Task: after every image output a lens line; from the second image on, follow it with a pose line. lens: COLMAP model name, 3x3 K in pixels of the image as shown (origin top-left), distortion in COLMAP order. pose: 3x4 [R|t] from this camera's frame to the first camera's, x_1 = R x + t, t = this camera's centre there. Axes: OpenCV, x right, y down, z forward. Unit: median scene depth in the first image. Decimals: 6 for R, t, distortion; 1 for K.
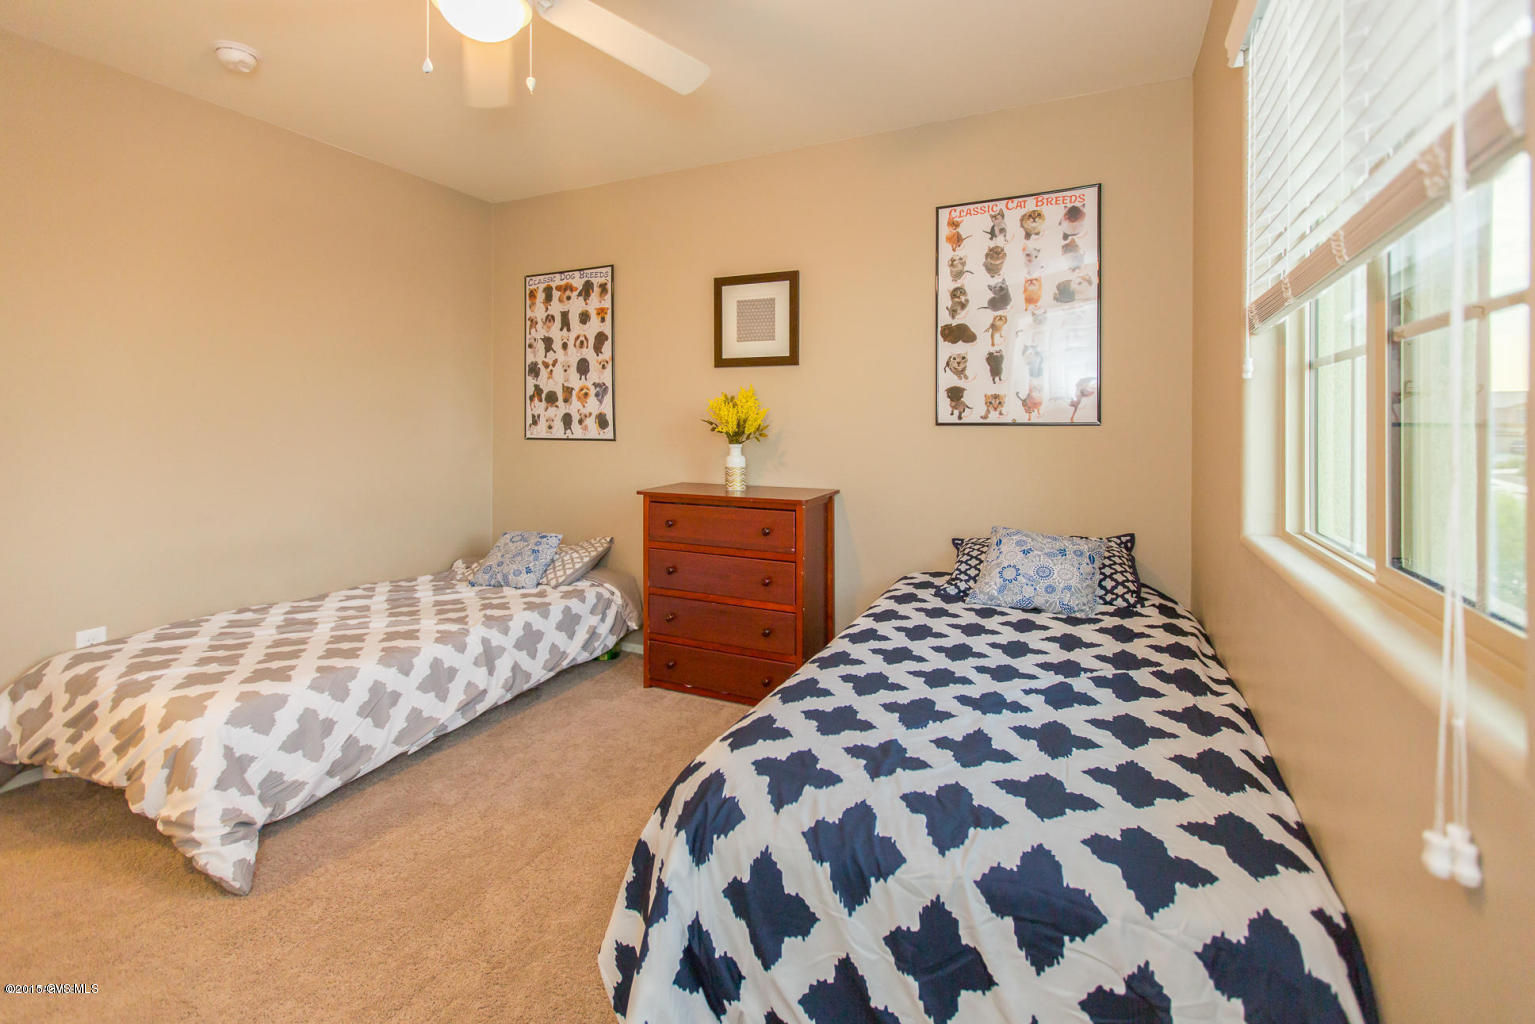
lens RADIAL K [[689.7, 0, 766.9], [0, 689.7, 562.6], [0, 0, 1]] dist [0.000524, 0.000107]
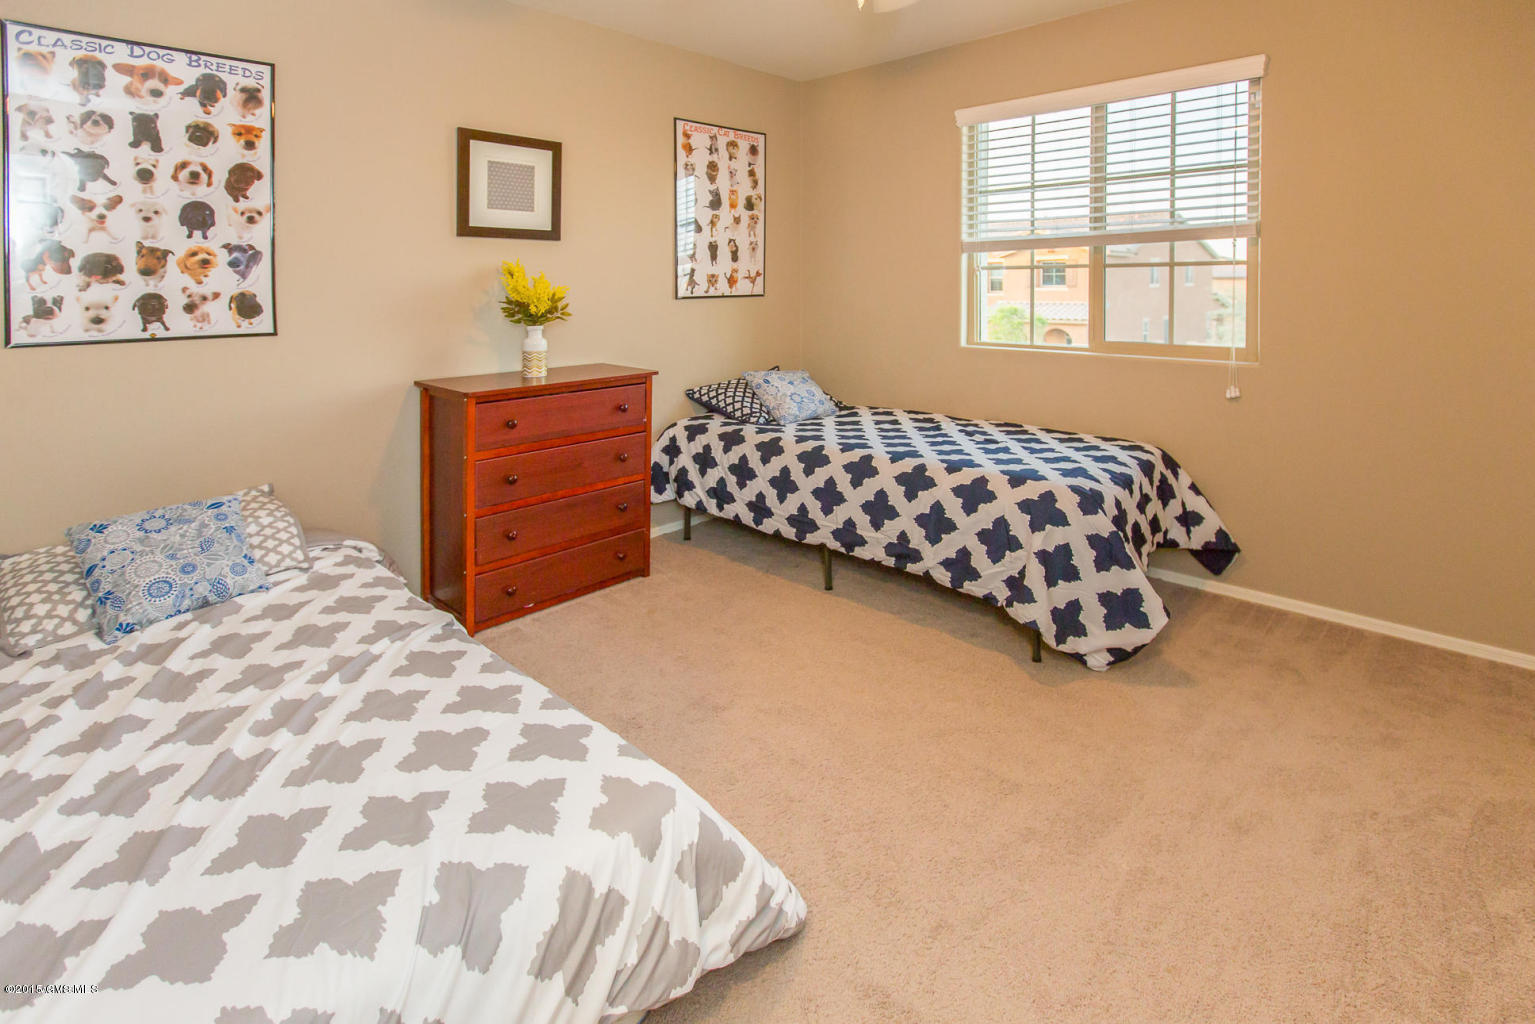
lens RADIAL K [[725.0, 0, 767.5], [0, 725.0, 512.0], [0, 0, 1]] dist [0.000944, -0.000879]
pose [[0.312448, -0.291483, 0.904110, -0.799758], [0.199042, 0.950721, 0.237724, -0.090747], [-0.928848, 0.105680, 0.355068, 0.345023]]
